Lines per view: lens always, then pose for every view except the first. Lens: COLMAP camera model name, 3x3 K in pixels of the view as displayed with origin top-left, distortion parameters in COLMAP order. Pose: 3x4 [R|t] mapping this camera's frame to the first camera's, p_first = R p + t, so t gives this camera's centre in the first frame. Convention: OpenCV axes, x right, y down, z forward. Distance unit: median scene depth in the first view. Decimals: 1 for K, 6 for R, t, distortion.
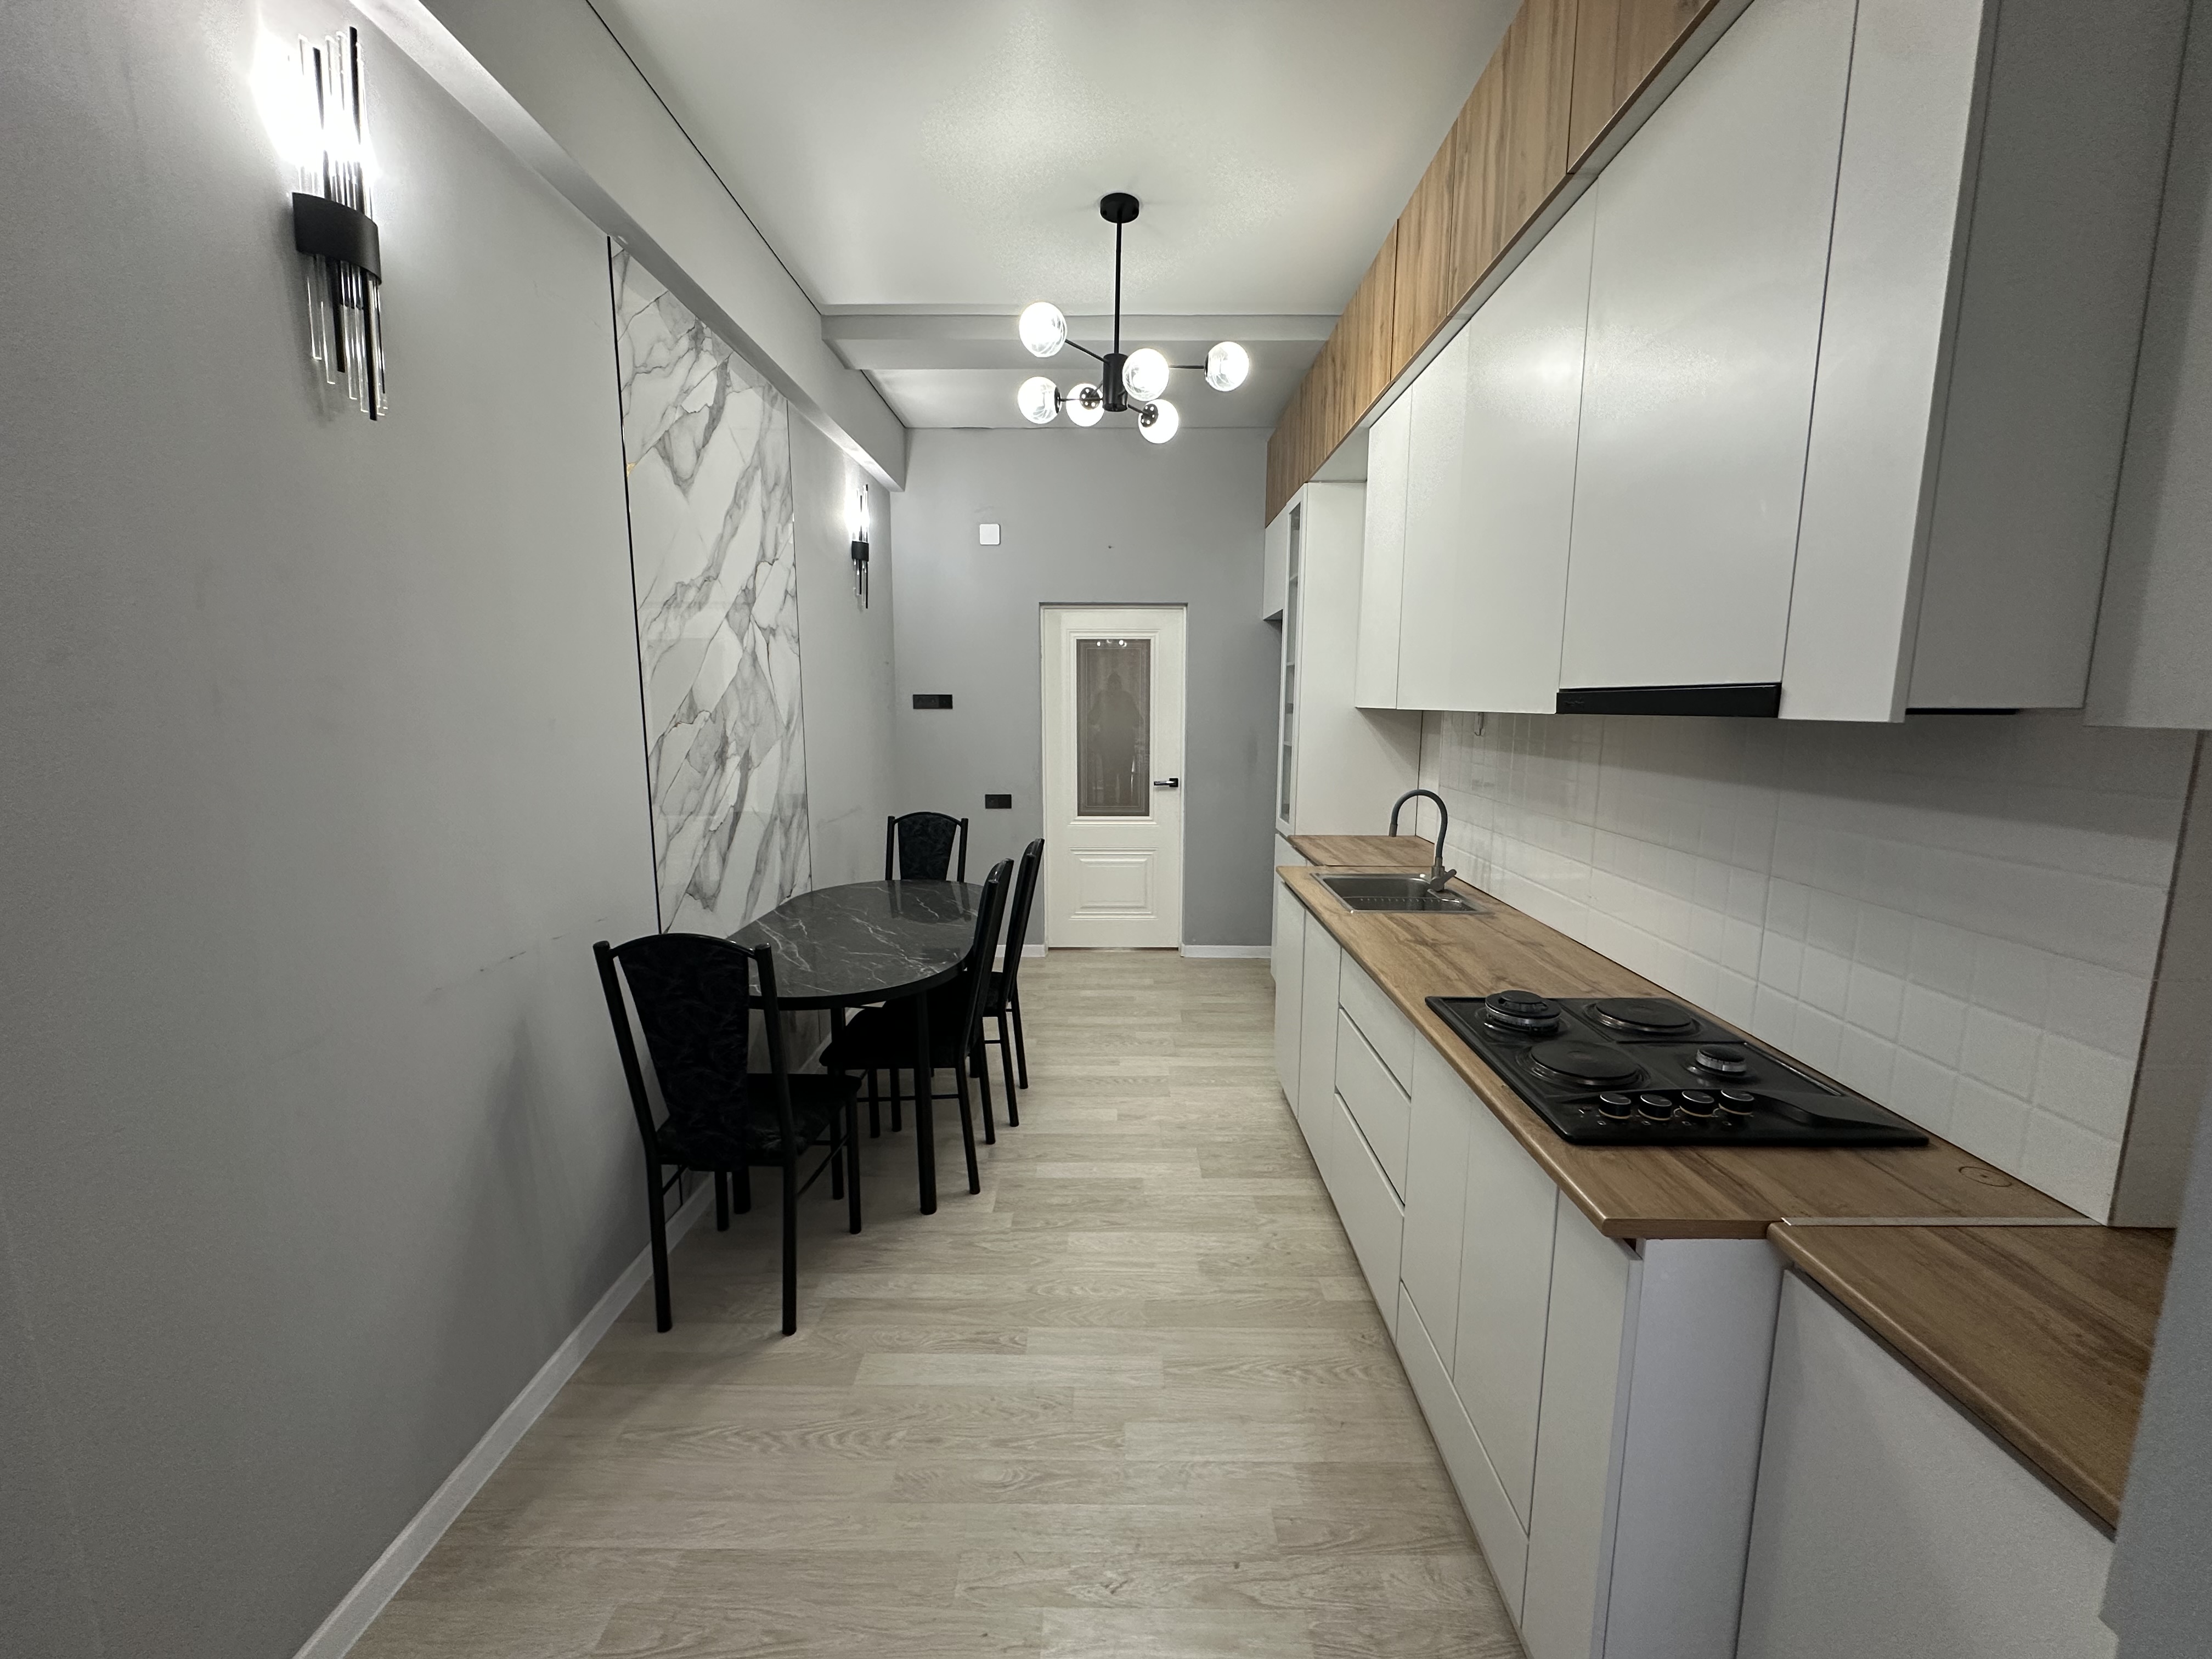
lens RADIAL K [[884.6, 0, 1115.7], [0, 884.6, 830.8], [0, 0, 1]] dist [-0.000341, -0.000053]
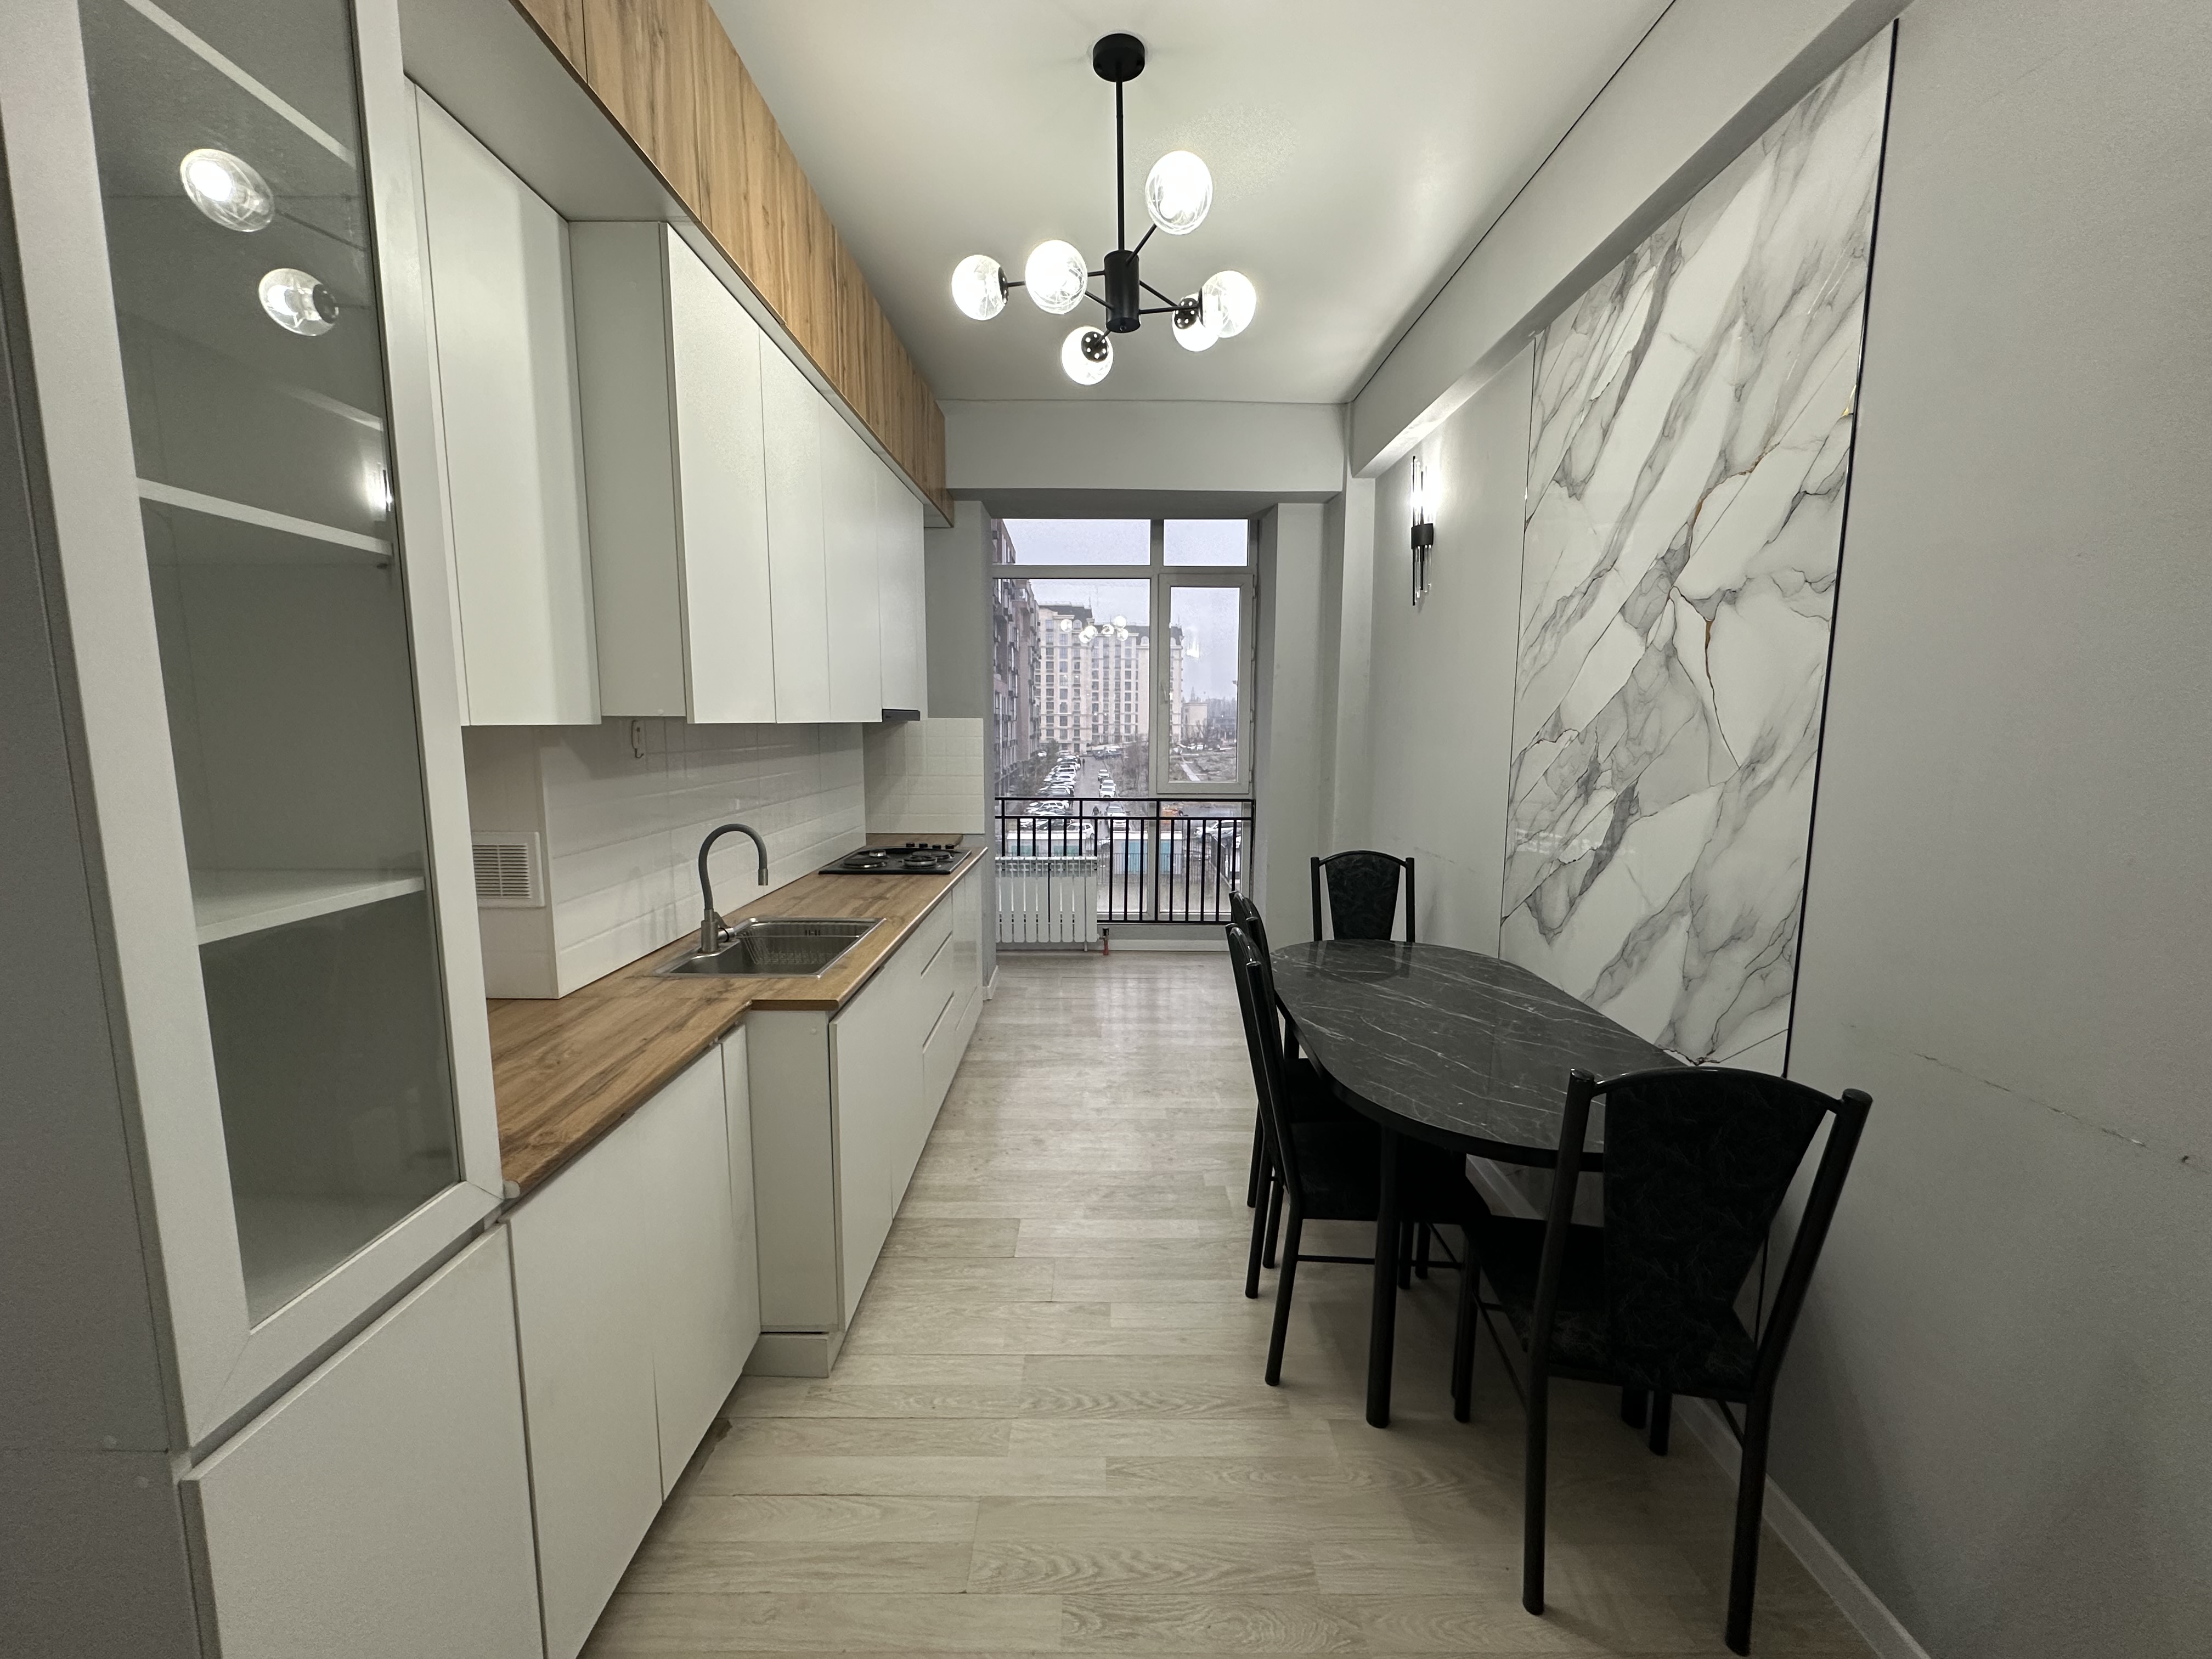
lens RADIAL K [[884.6, 0, 1115.7], [0, 884.6, 830.8], [0, 0, 1]] dist [-0.000341, -0.000053]
pose [[-0.999908, -0.007214, -0.011494, 0.010784], [-0.010046, 0.962927, 0.269574, -0.265925], [0.009123, 0.269665, -0.962911, 1.831247]]
